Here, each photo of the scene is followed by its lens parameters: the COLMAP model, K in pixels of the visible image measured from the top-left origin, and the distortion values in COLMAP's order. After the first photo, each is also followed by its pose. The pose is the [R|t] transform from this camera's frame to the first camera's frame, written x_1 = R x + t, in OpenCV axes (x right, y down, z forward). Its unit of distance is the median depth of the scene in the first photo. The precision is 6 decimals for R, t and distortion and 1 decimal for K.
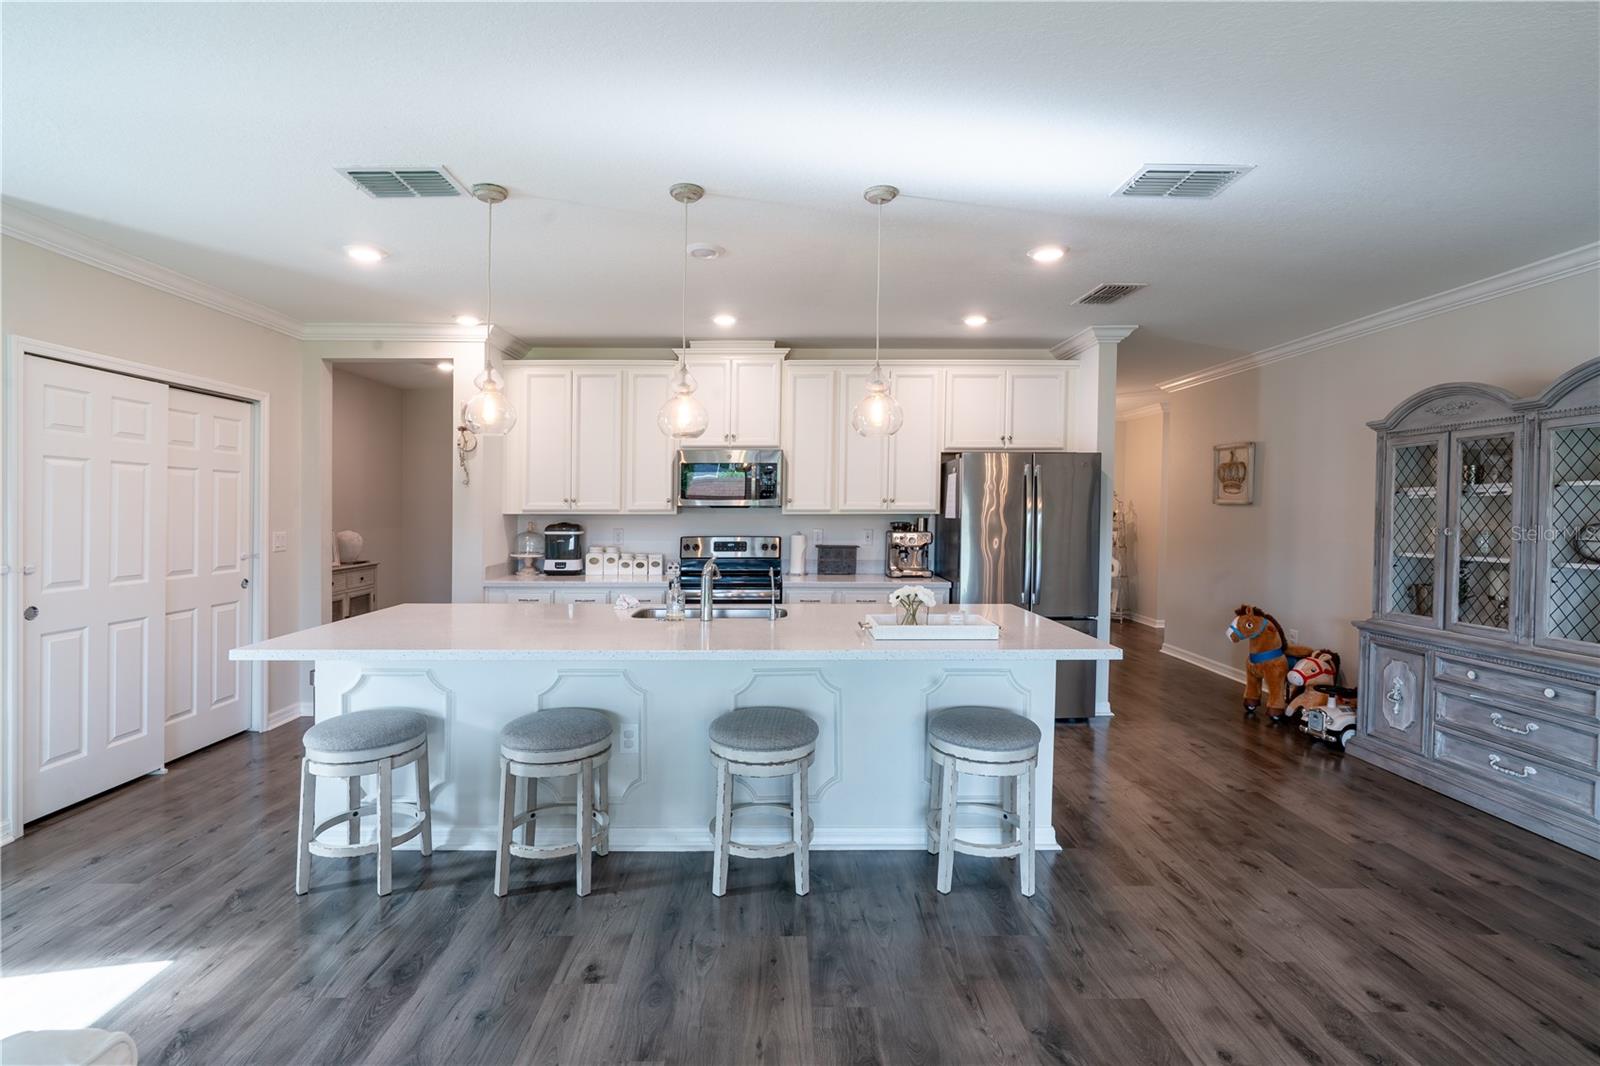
lens RADIAL K [[722.3, 0, 783.4], [0, 722.3, 519.9], [0, 0, 1]] dist [-0.008188, 0.004065]
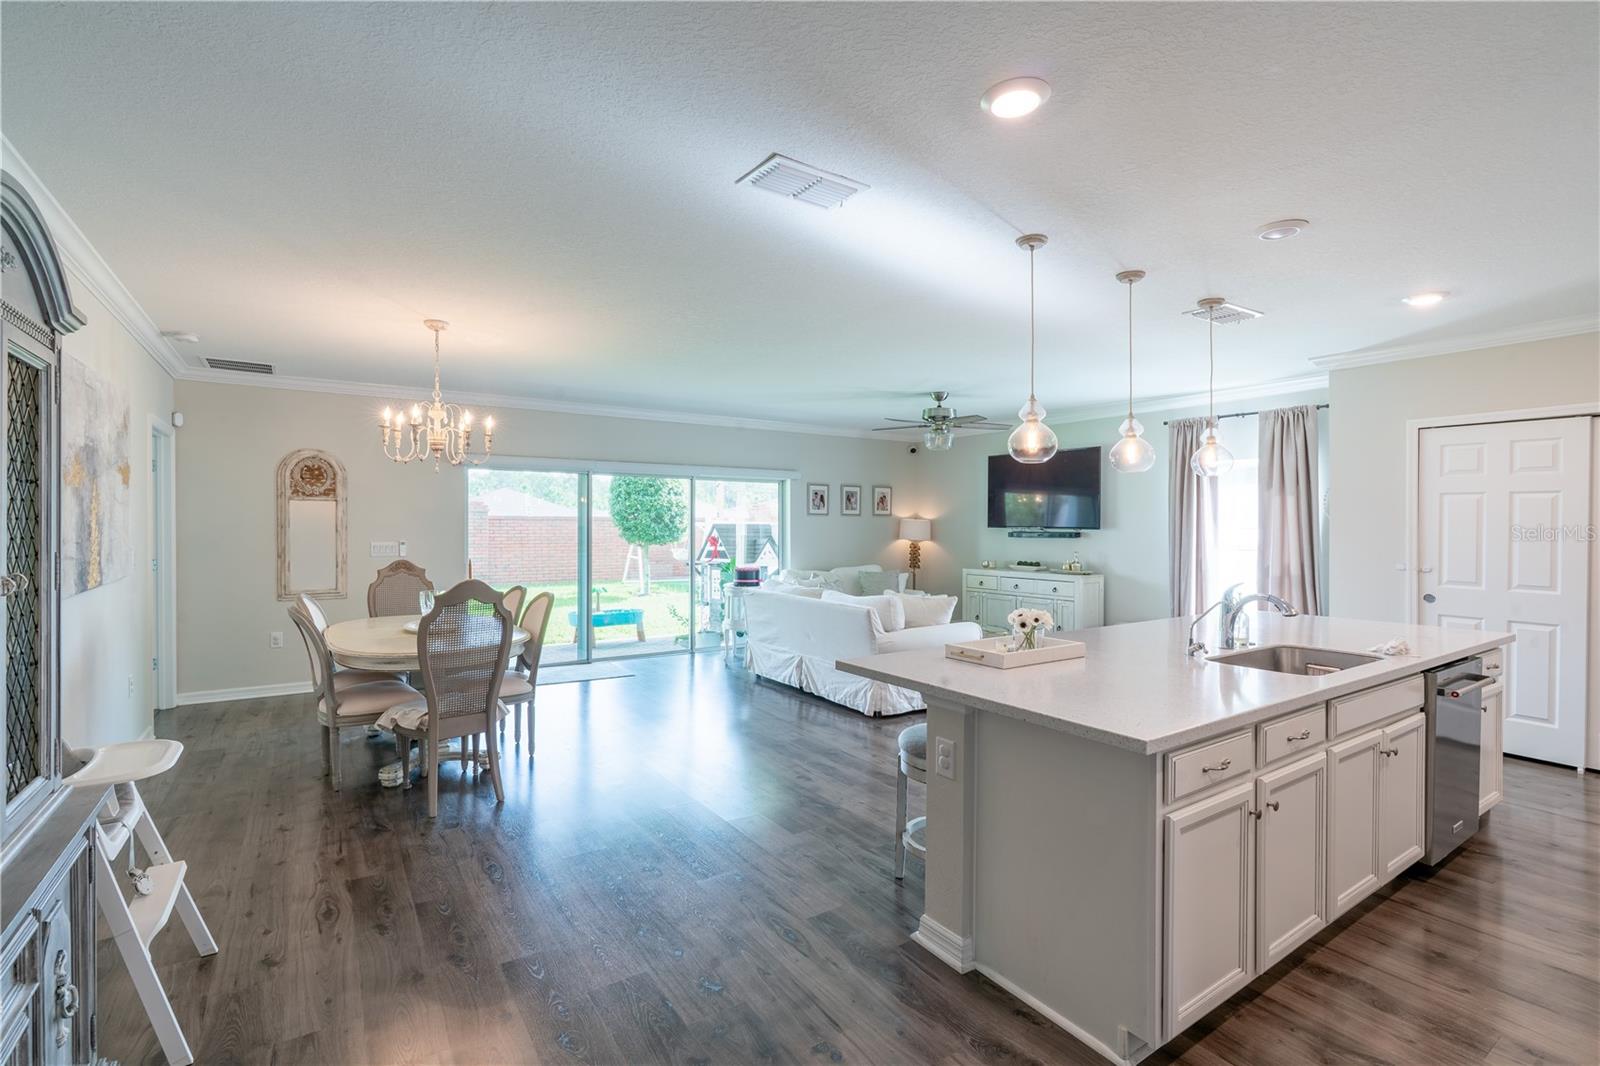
lens RADIAL K [[722.3, 0, 787.2], [0, 722.3, 526.3], [0, 0, 1]] dist [-0.008188, 0.004065]
pose [[-0.835842, -0.004205, -0.548954, 0.550090], [-0.015107, 0.999768, 0.015345, -0.015214], [0.548763, 0.021119, -0.835711, 0.913500]]
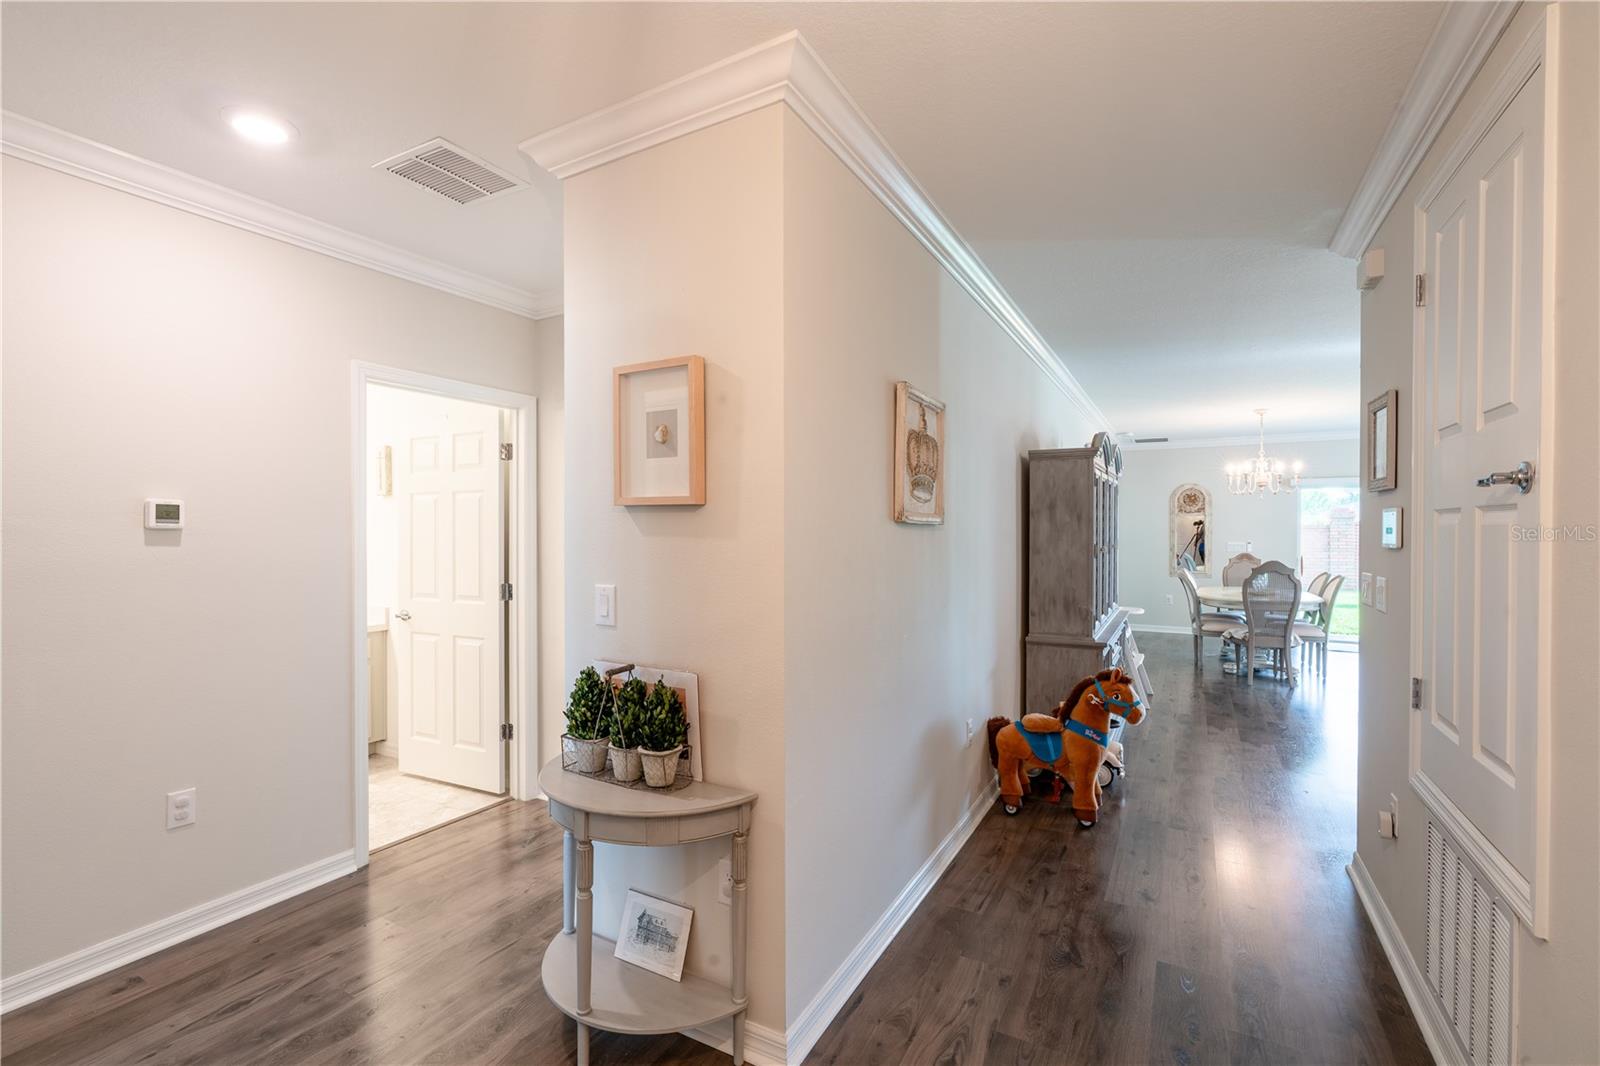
lens RADIAL K [[722.3, 0, 788.3], [0, 722.3, 535.5], [0, 0, 1]] dist [-0.008188, 0.004065]
pose [[-0.871701, -0.007399, 0.489983, 0.545358], [0.006620, 0.999617, 0.026872, -0.032619], [-0.489994, 0.026669, -0.871318, 1.660254]]
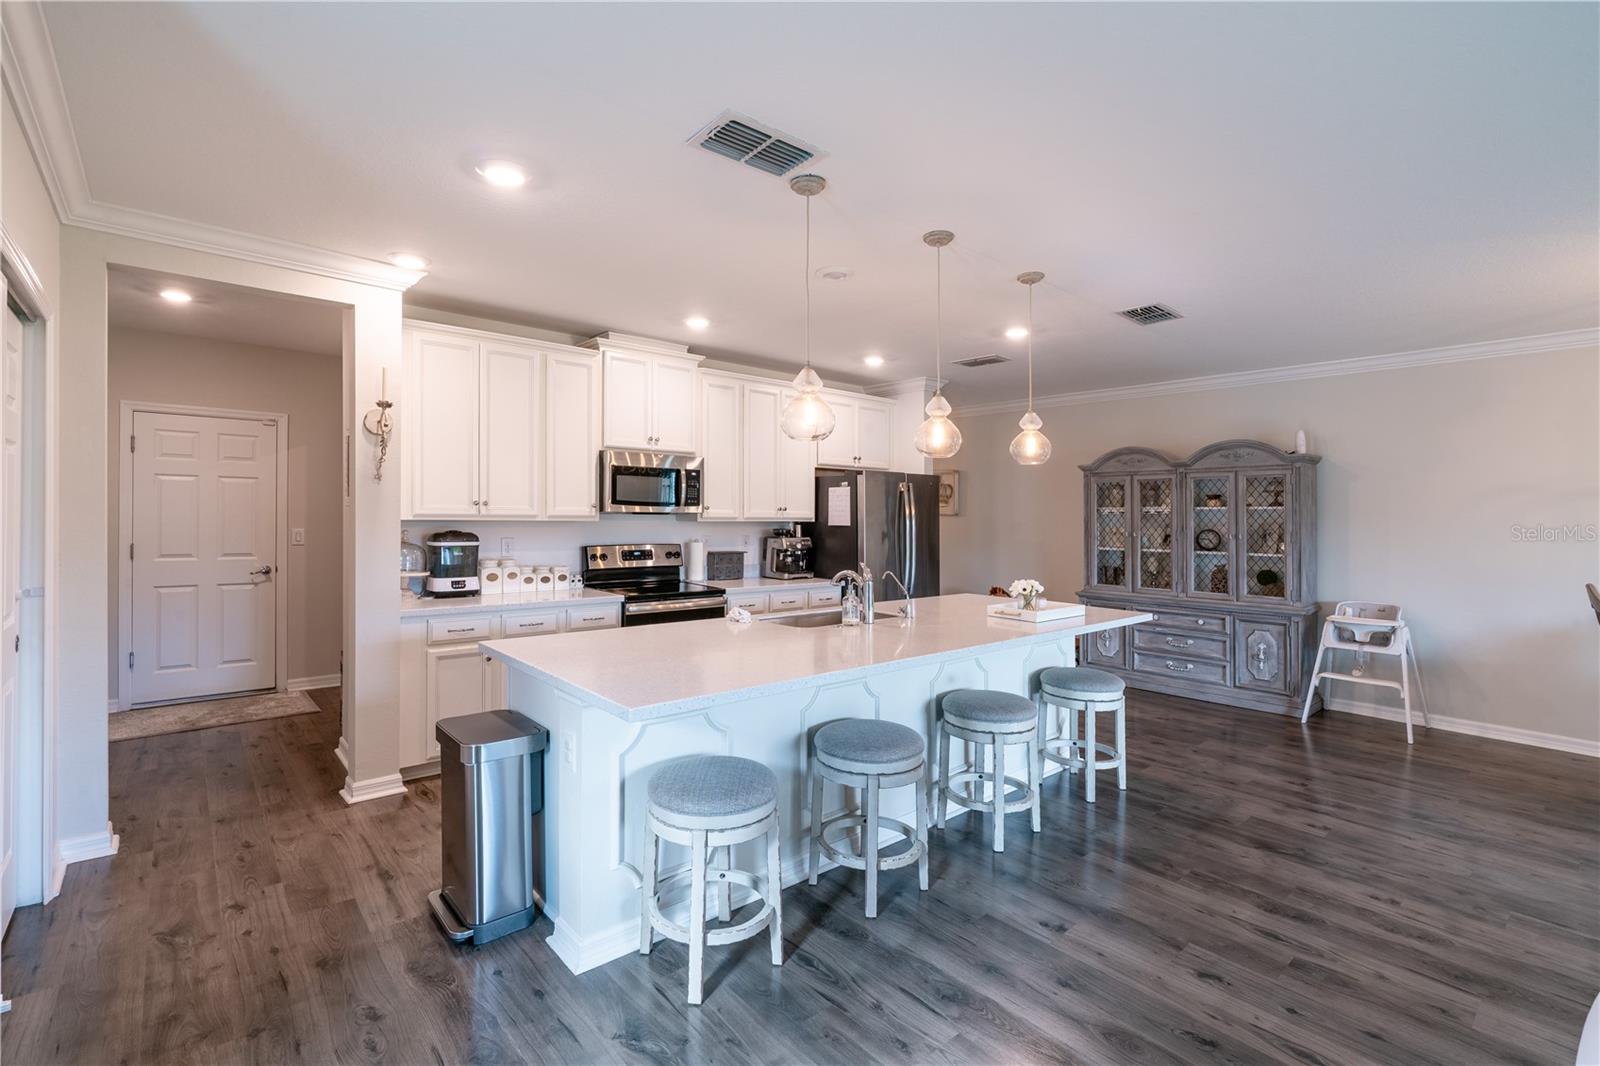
lens RADIAL K [[722.3, 0, 785.0], [0, 722.3, 515.3], [0, 0, 1]] dist [-0.008188, 0.004065]
pose [[0.766129, 0.008777, 0.642627, -0.558768], [-0.002101, 0.999936, -0.011153, -0.005393], [-0.642683, 0.007194, 0.766098, 0.162249]]
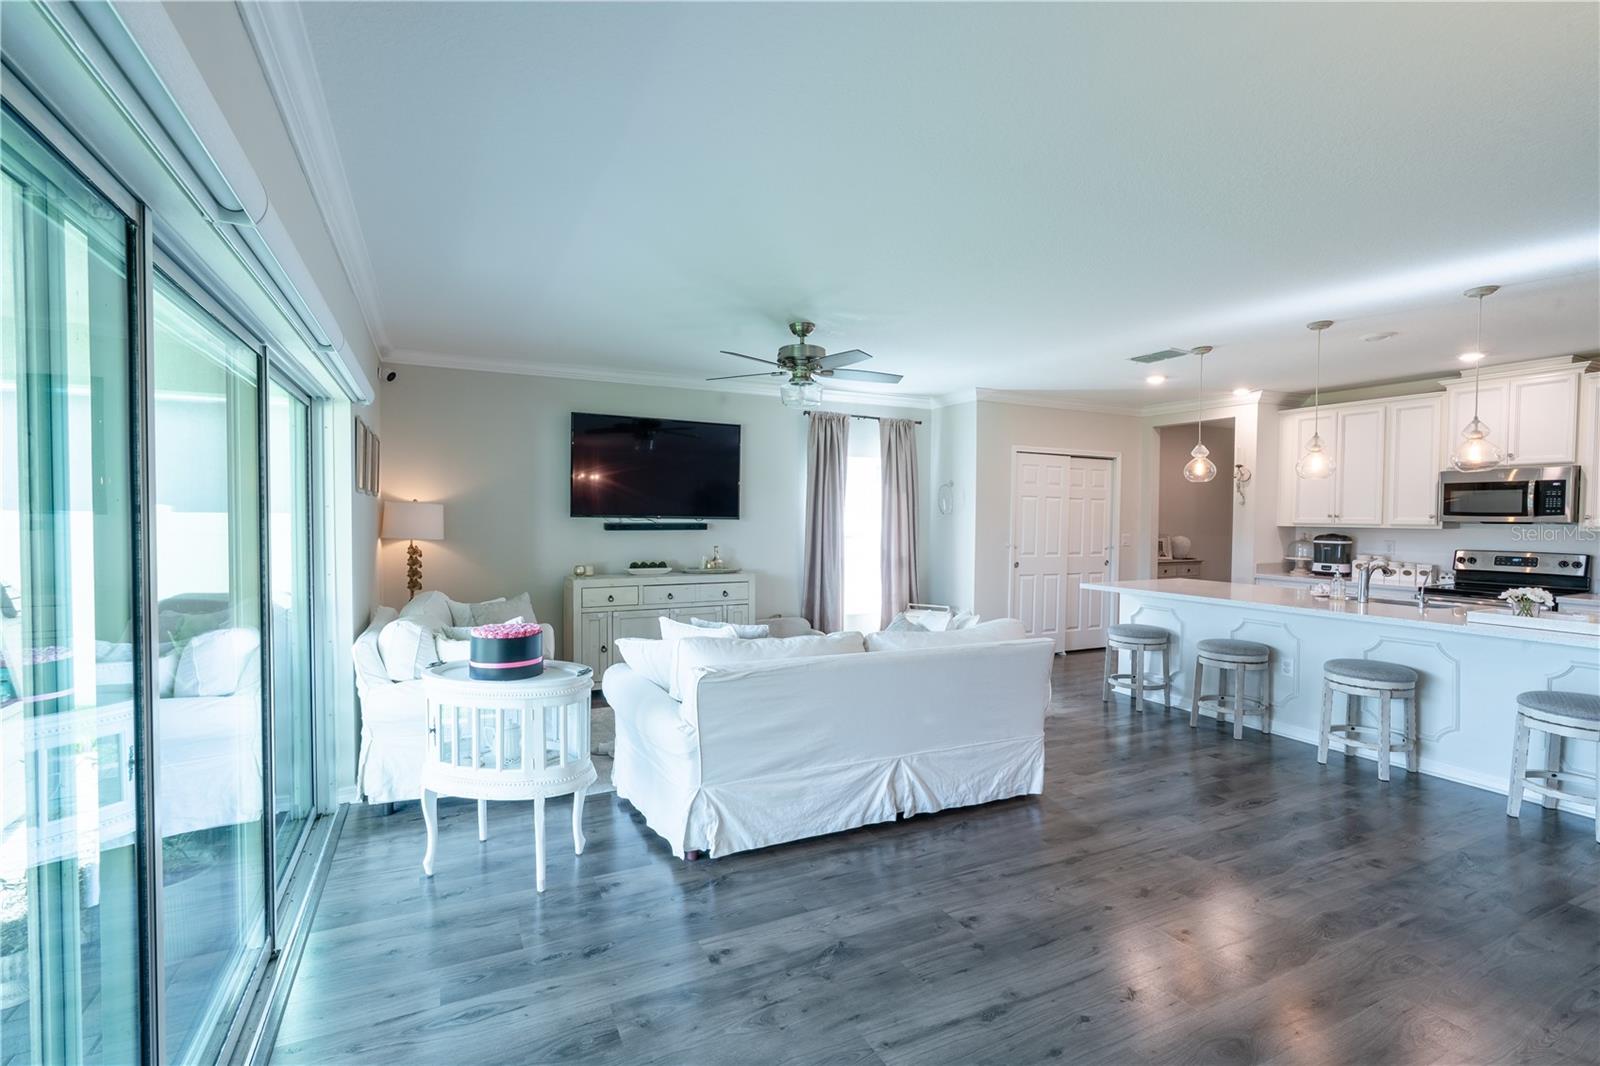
lens RADIAL K [[722.3, 0, 781.3], [0, 722.3, 529.1], [0, 0, 1]] dist [-0.008188, 0.004065]
pose [[0.429050, 0.021771, -0.903018, 0.419133], [-0.023408, 0.999642, 0.012979, 0.002134], [0.902977, 0.015569, 0.429406, -0.396349]]
